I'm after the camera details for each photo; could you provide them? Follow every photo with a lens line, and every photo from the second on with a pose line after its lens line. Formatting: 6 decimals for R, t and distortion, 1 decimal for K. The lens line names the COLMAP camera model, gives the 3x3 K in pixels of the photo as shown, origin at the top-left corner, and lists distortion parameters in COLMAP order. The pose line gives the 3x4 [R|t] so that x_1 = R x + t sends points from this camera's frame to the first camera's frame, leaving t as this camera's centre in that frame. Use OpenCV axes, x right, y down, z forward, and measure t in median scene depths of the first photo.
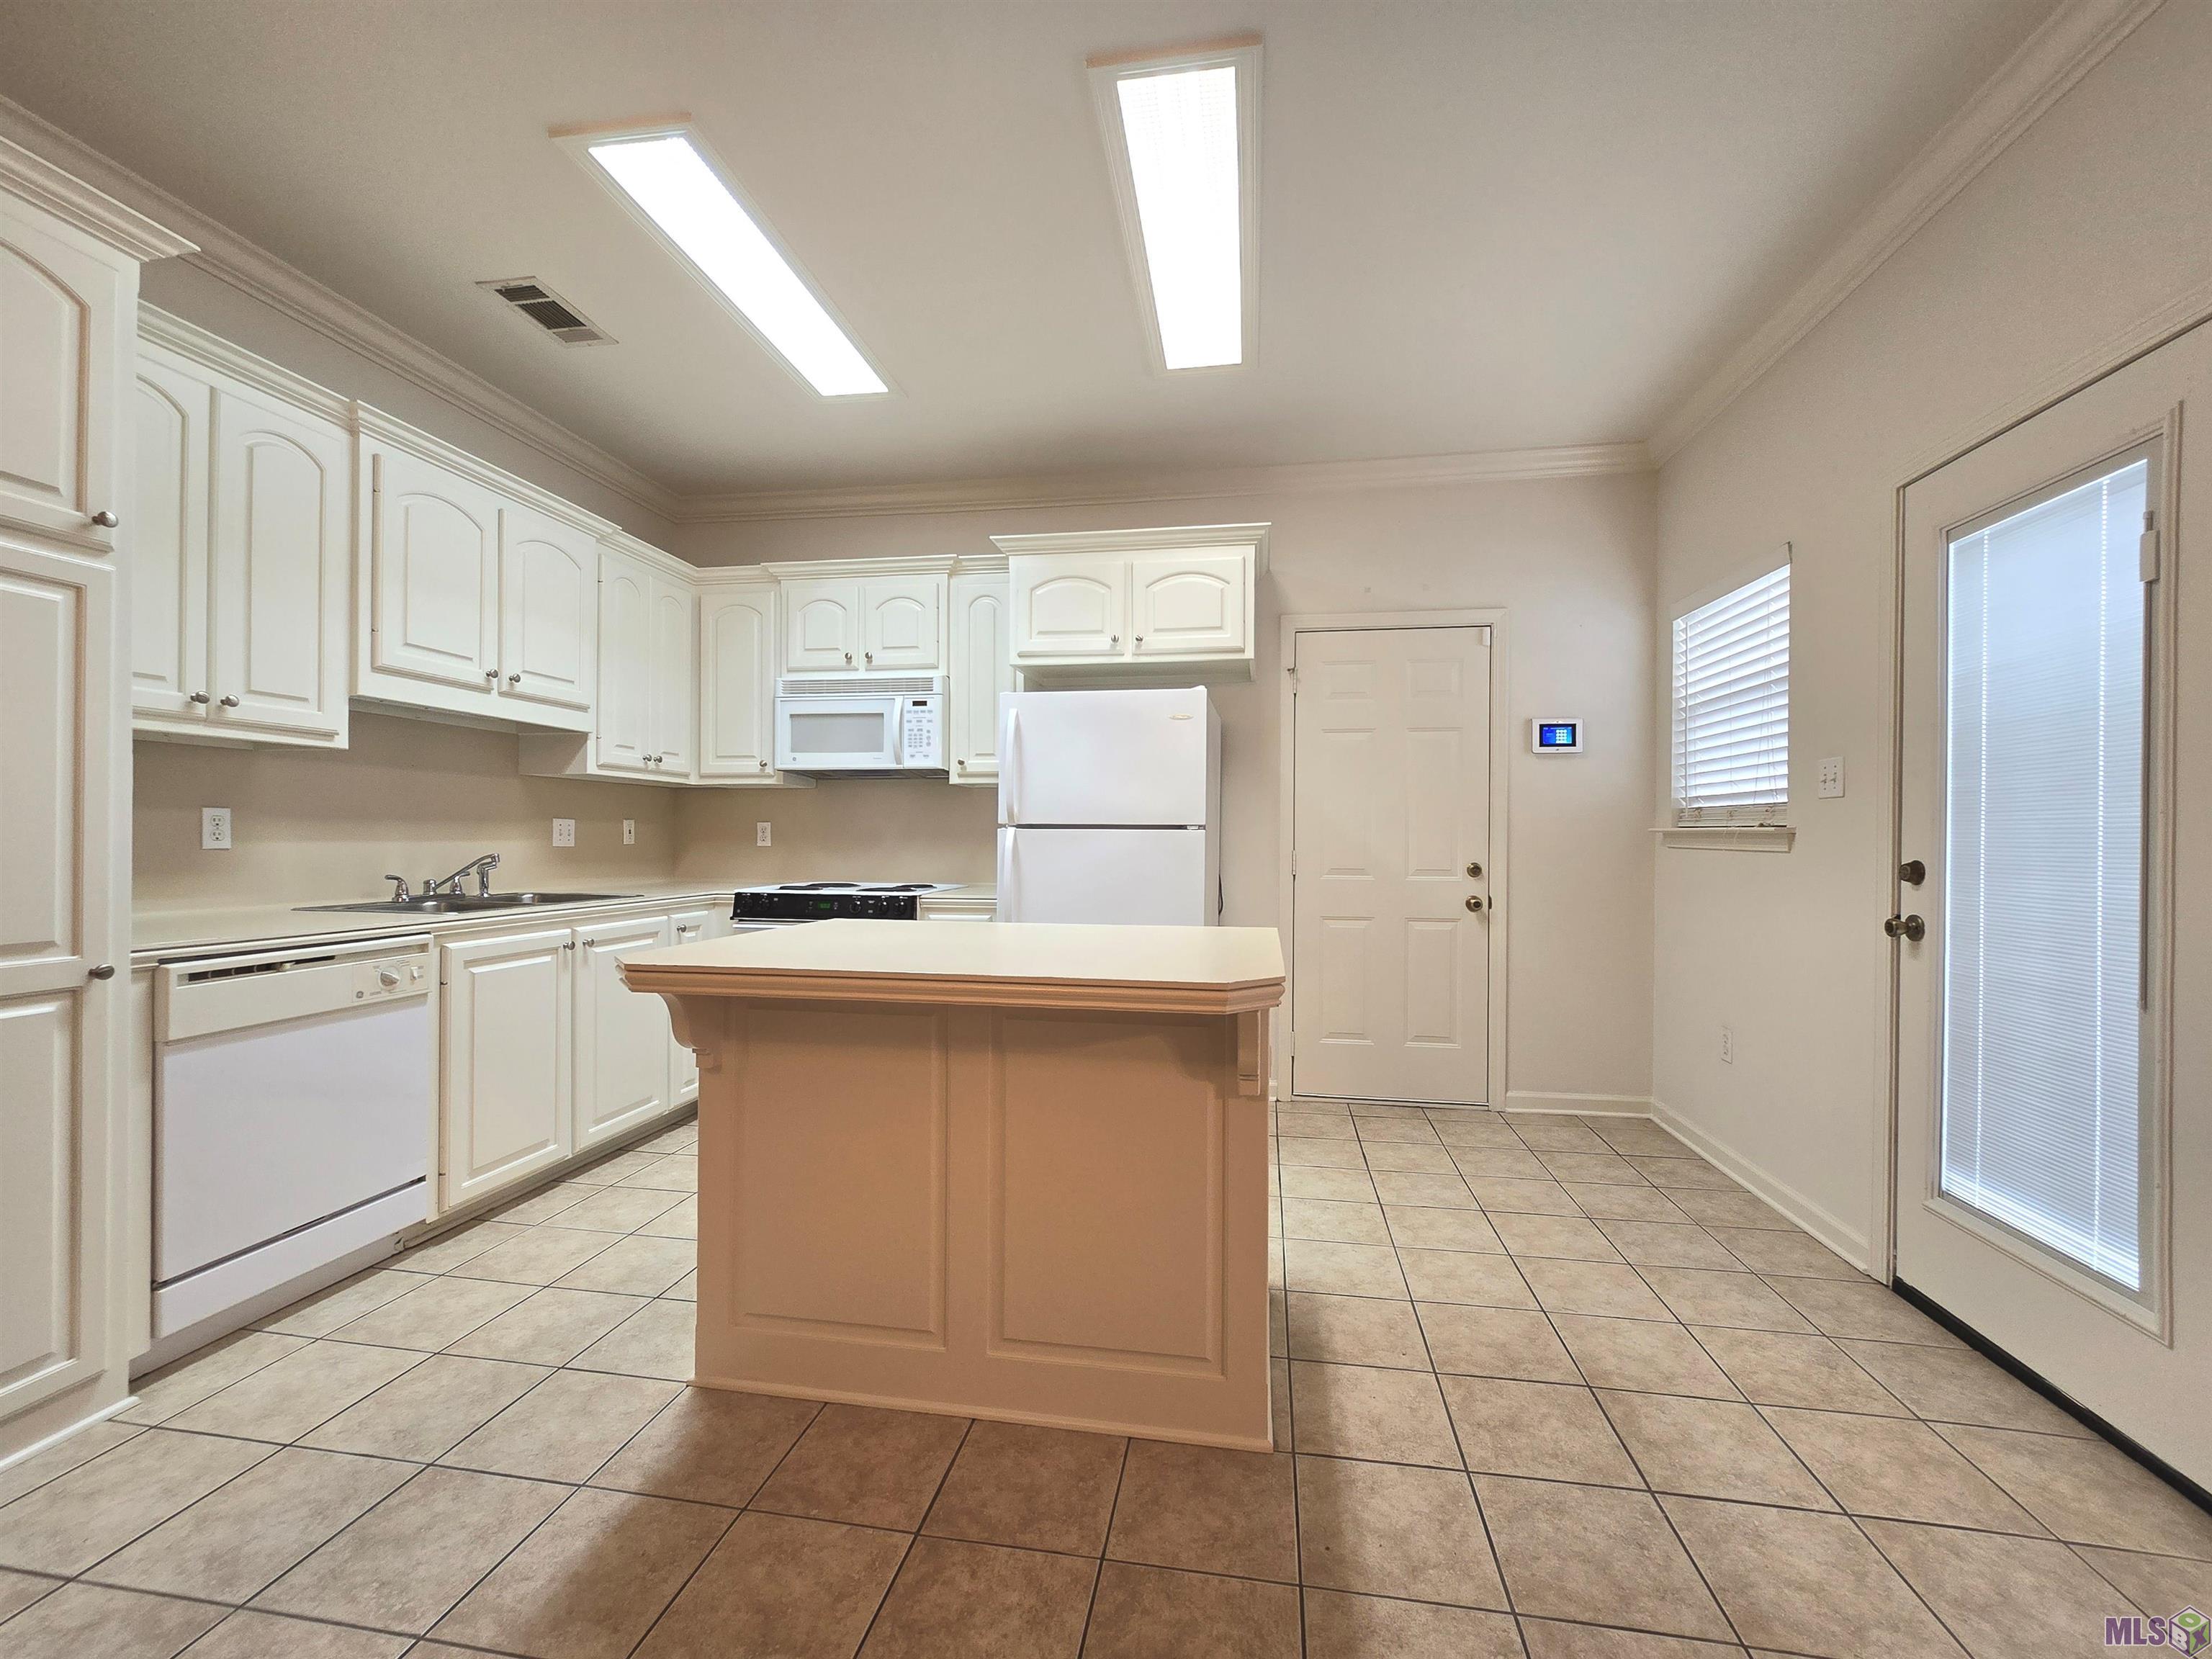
lens RADIAL K [[906.2, 0, 1114.7], [0, 906.2, 839.6], [0, 0, 1]] dist [-0.002487, -0.000308]
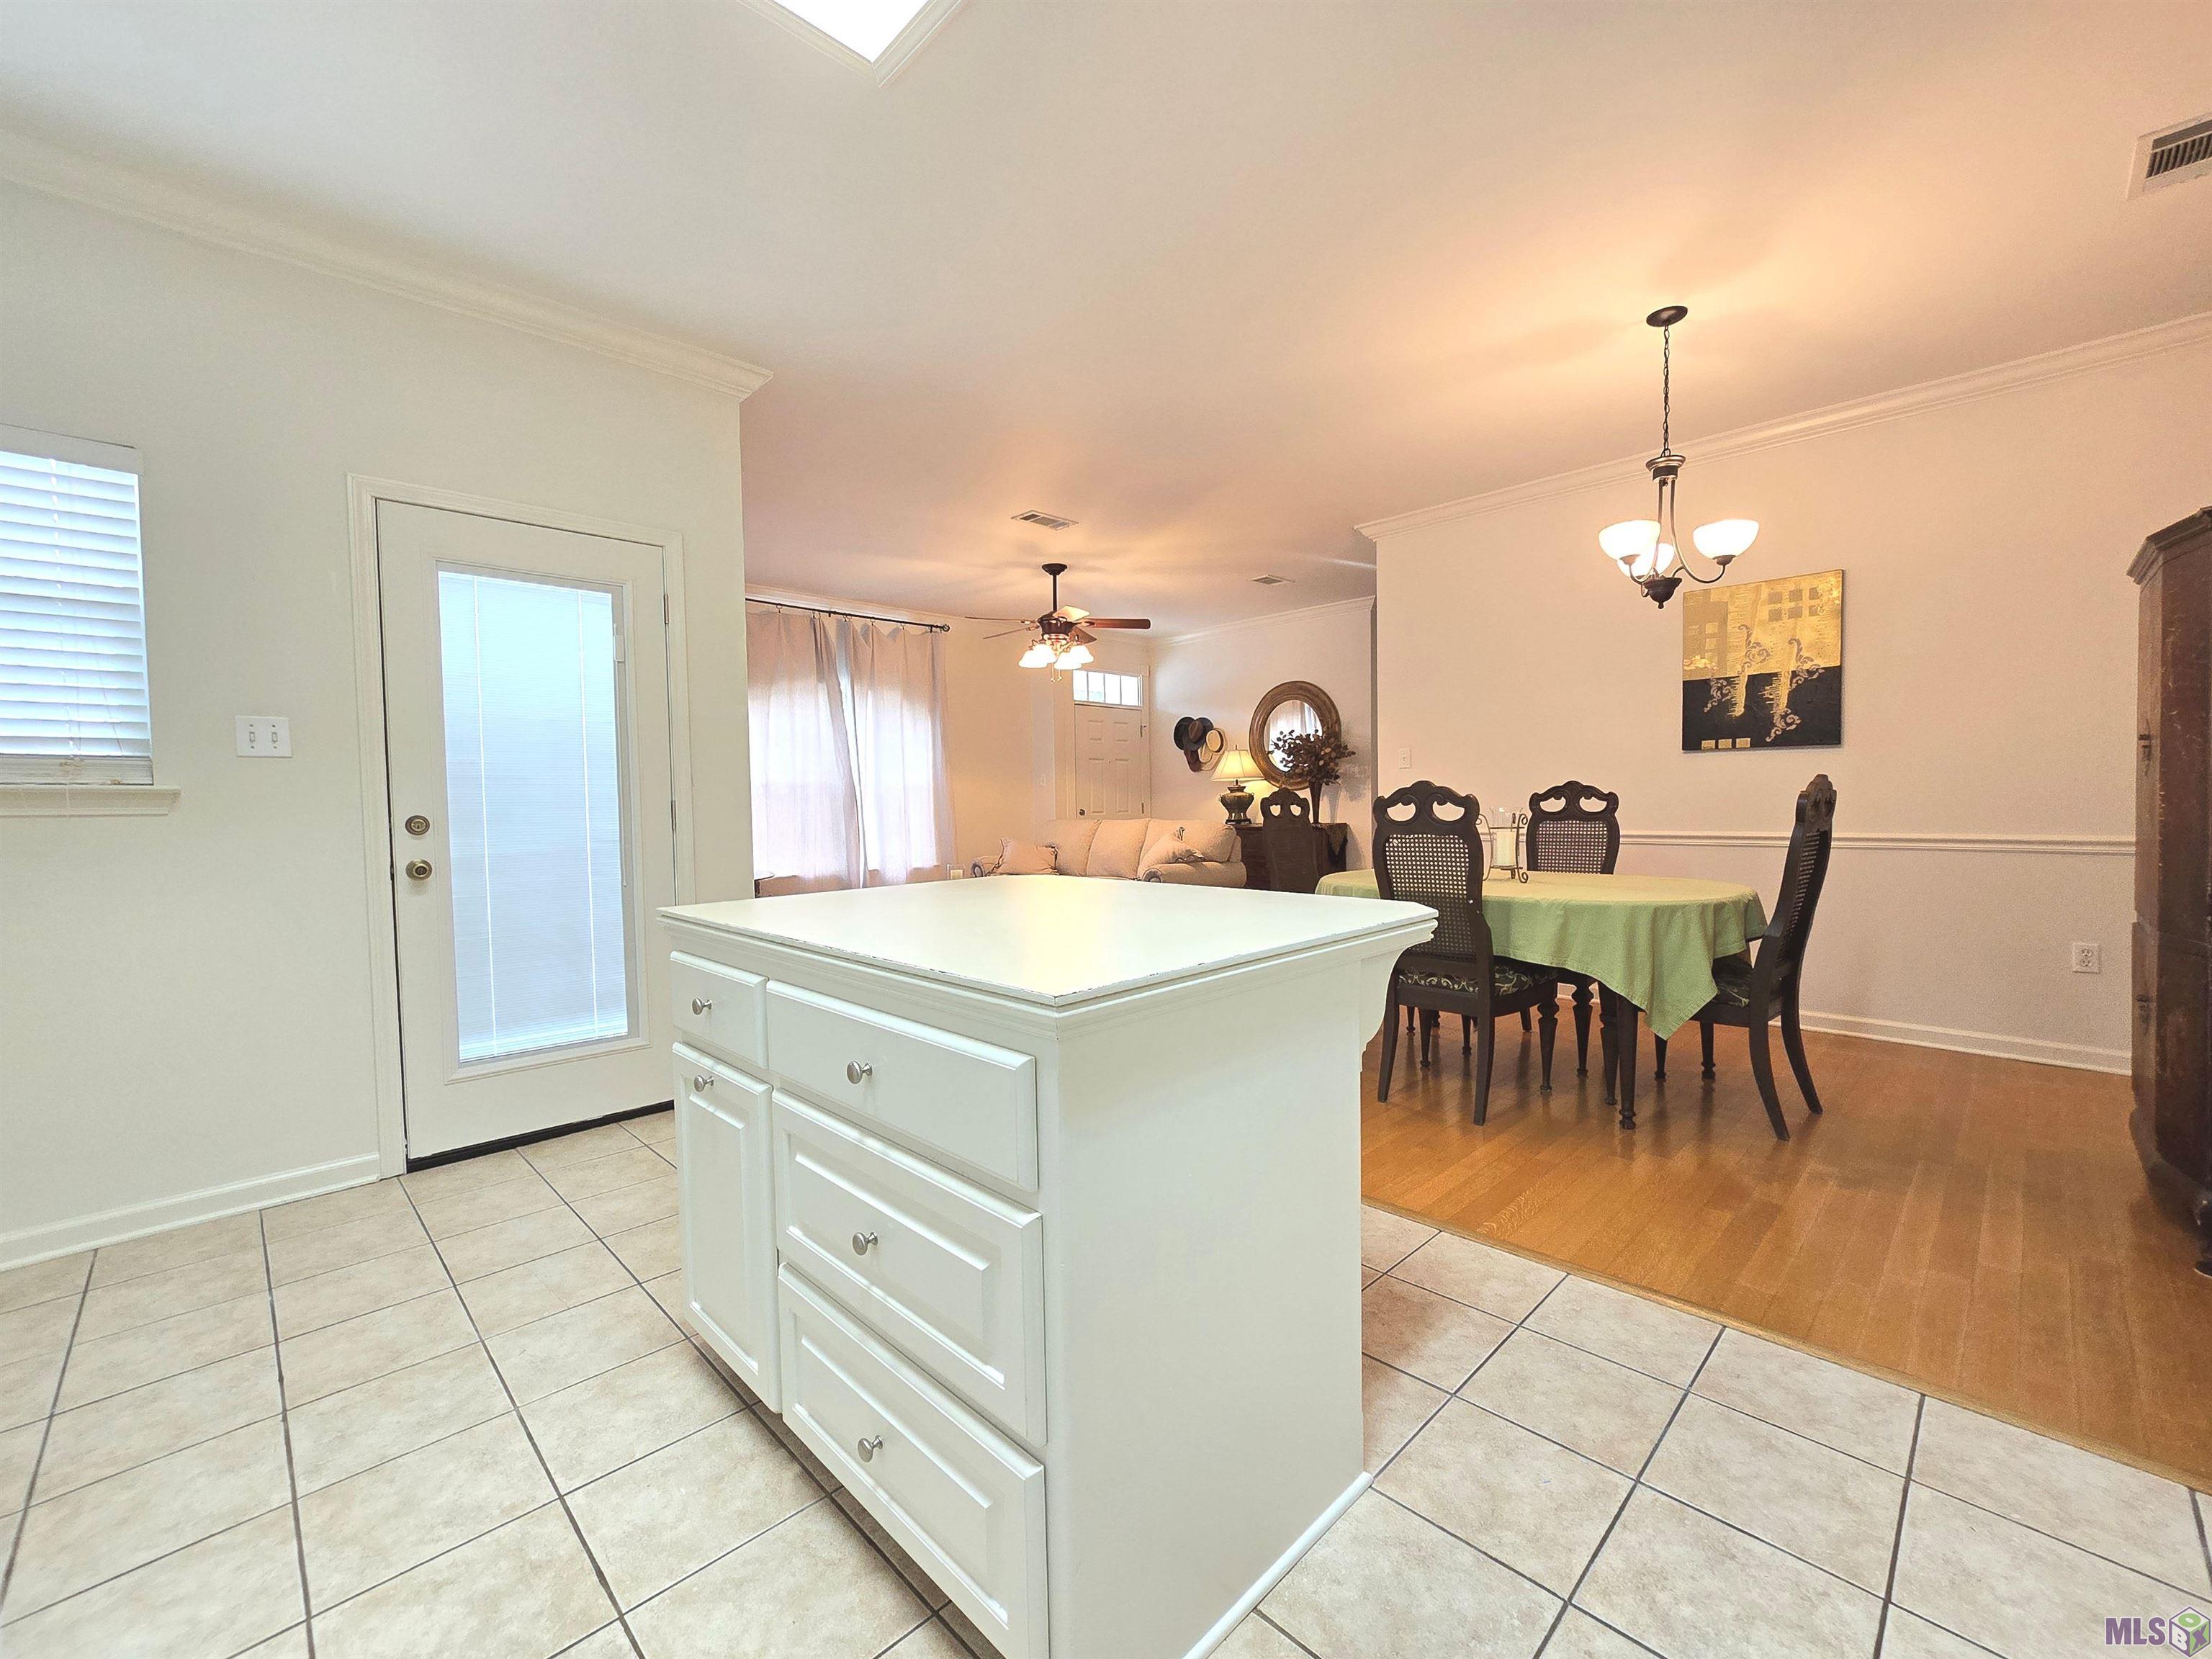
lens RADIAL K [[906.2, 0, 1114.7], [0, 906.2, 839.6], [0, 0, 1]] dist [-0.002487, -0.000308]
pose [[-0.808018, -0.020332, 0.588806, -0.470928], [0.009445, 0.998829, 0.047451, 0.005486], [-0.589081, 0.043903, -0.806880, 1.102662]]
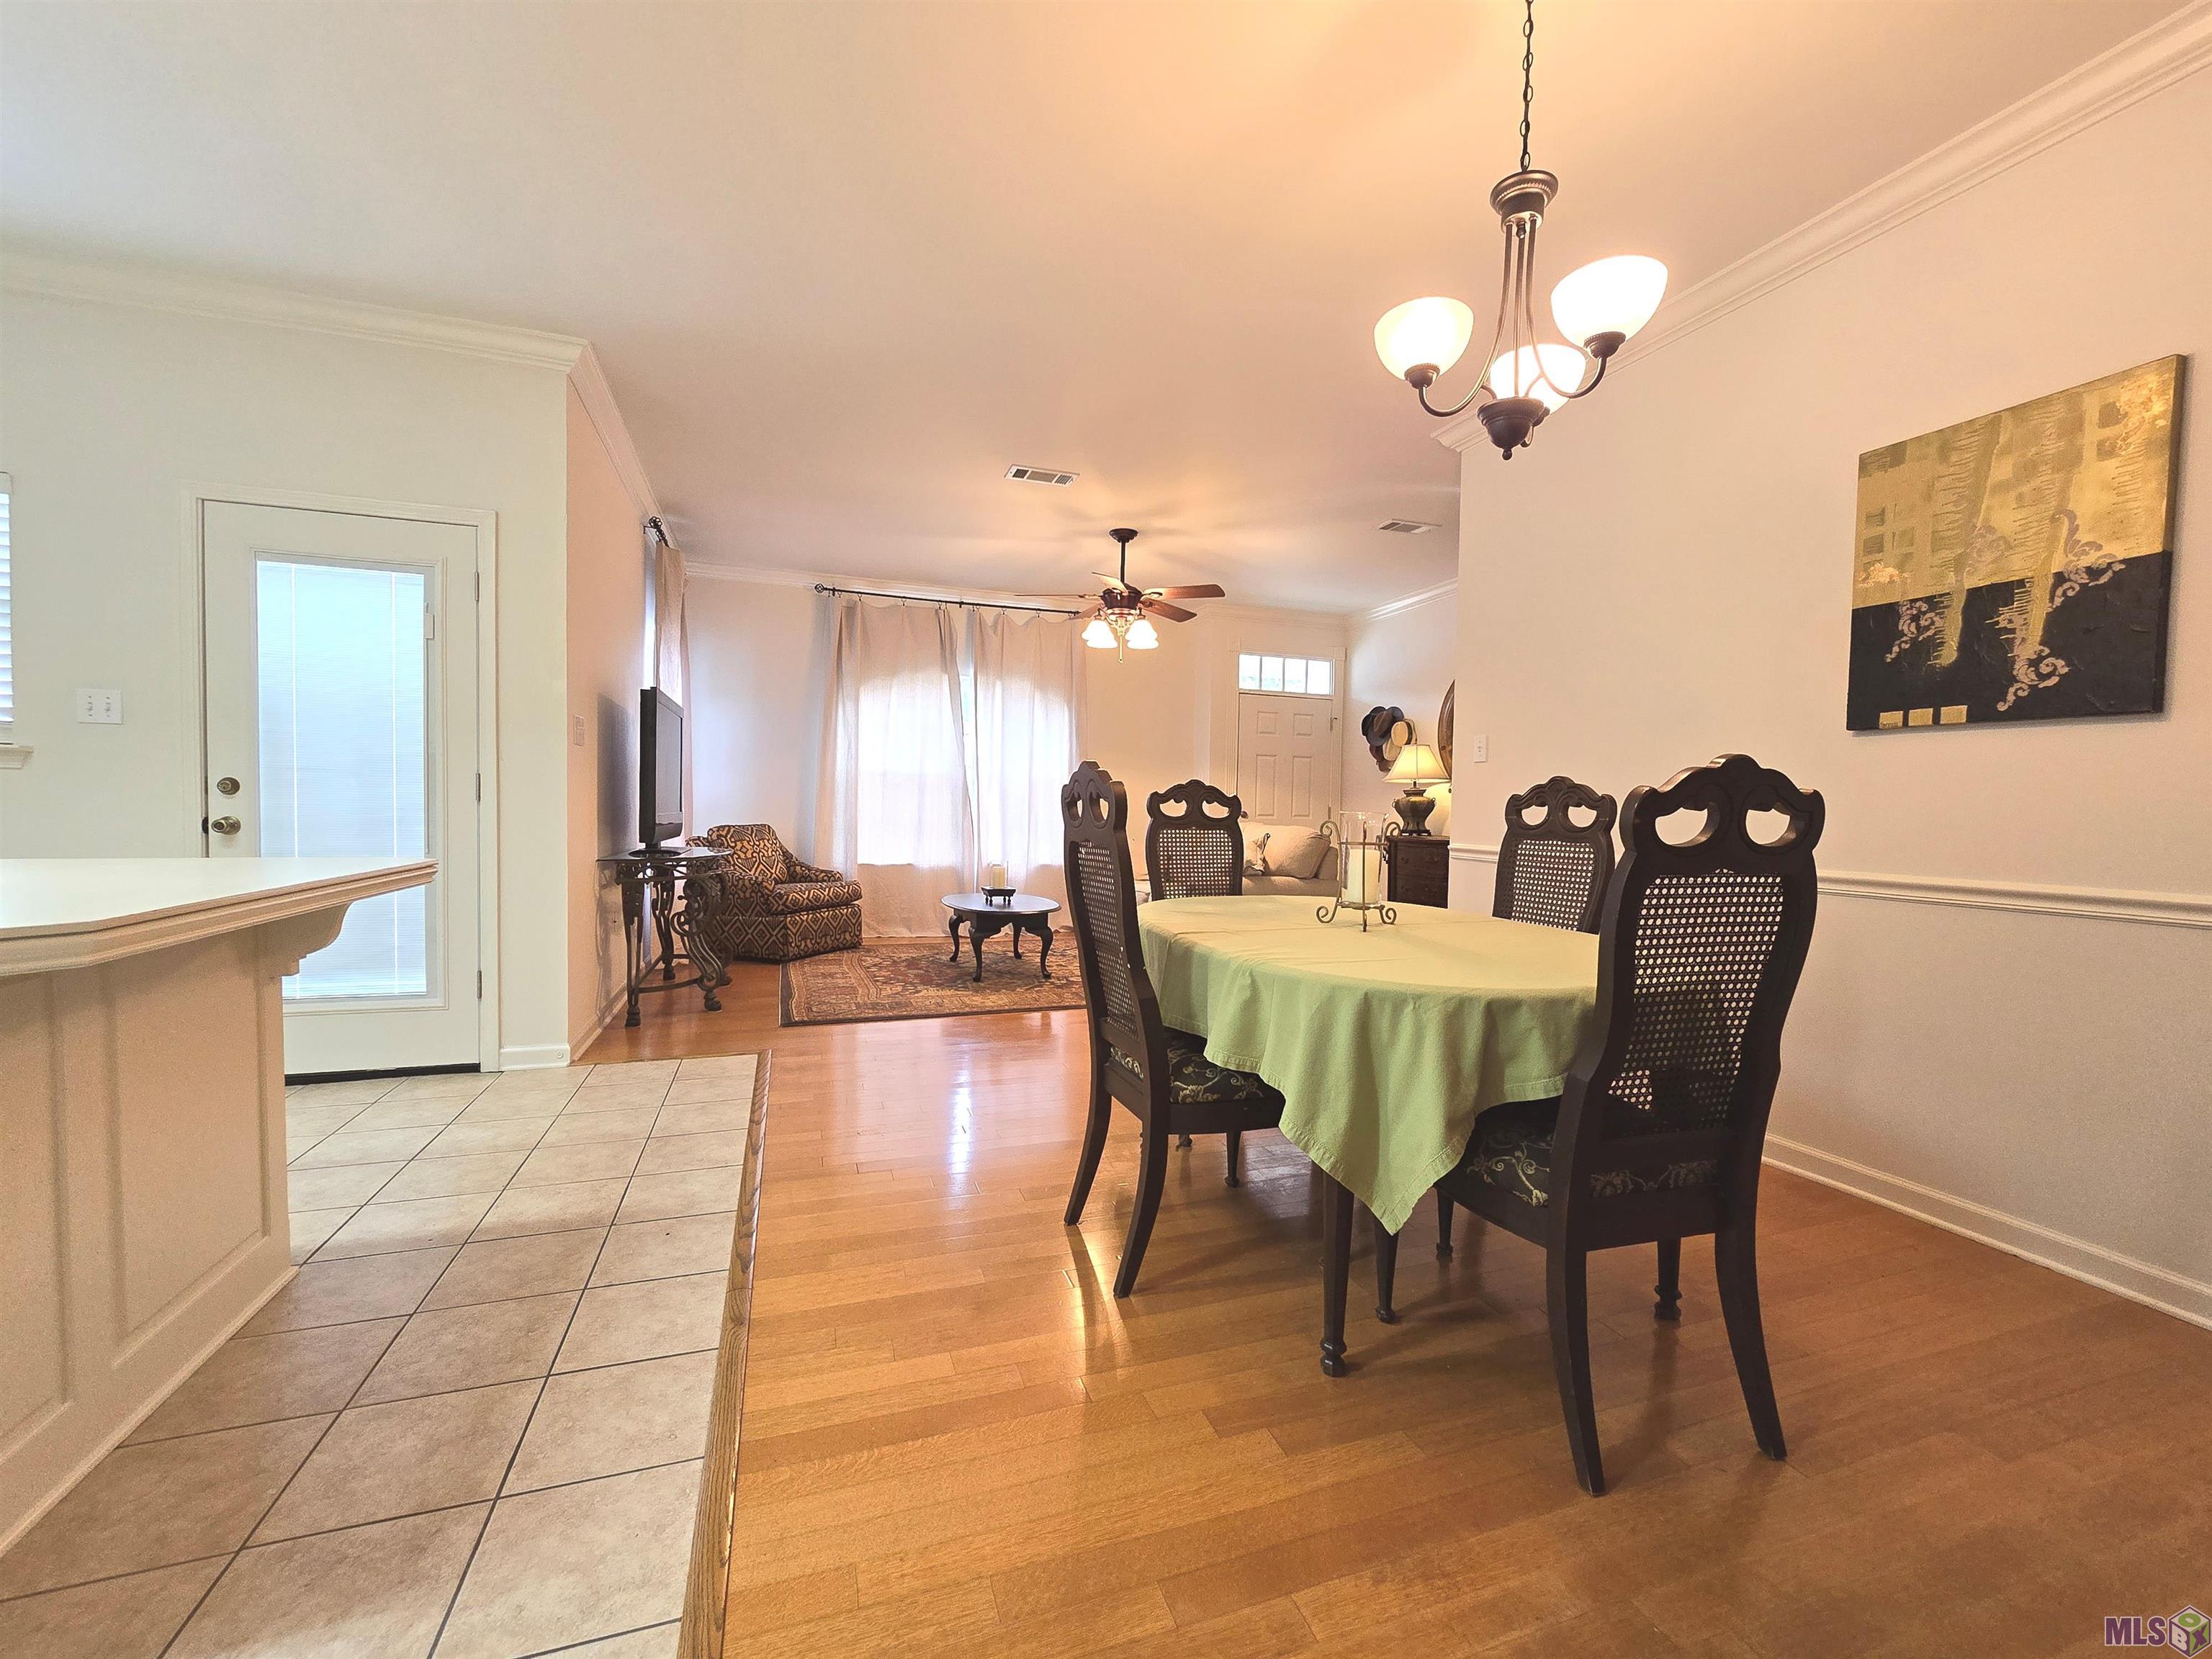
lens RADIAL K [[903.3, 0, 1108.3], [0, 903.3, 842.1], [0, 0, 1]] dist [-0.002943, -0.000466]
pose [[-0.478451, -0.053524, 0.876481, -0.764136], [-0.023700, 0.998564, 0.048042, 0.019152], [-0.877794, 0.002213, -0.479033, 0.361020]]
